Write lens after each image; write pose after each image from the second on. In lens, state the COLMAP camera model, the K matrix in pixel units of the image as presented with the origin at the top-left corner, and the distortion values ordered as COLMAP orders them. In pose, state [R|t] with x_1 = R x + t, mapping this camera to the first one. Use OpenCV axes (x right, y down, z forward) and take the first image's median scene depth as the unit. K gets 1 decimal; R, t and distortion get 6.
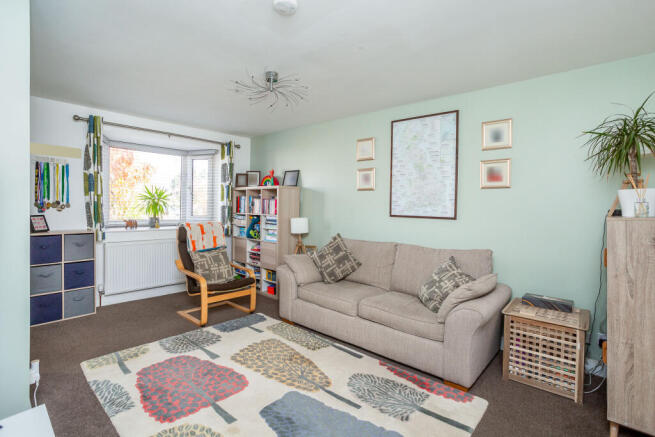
lens RADIAL K [[323.6, 0, 325.5], [0, 323.6, 211.1], [0, 0, 1]] dist [-0.072184, 0.042509]
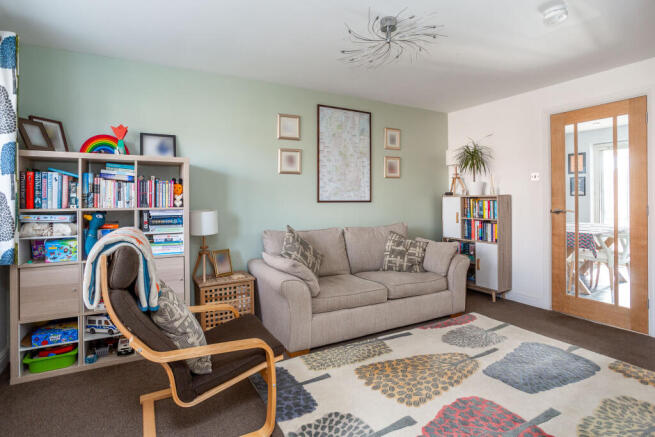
lens RADIAL K [[317.7, 0, 327.3], [0, 317.7, 199.8], [0, 0, 1]] dist [-0.057903, 0.024913]
pose [[0.348813, -0.023093, 0.936908, -0.749665], [0.025864, 0.999553, 0.015008, -0.005003], [-0.936836, 0.018997, 0.349254, 0.701719]]
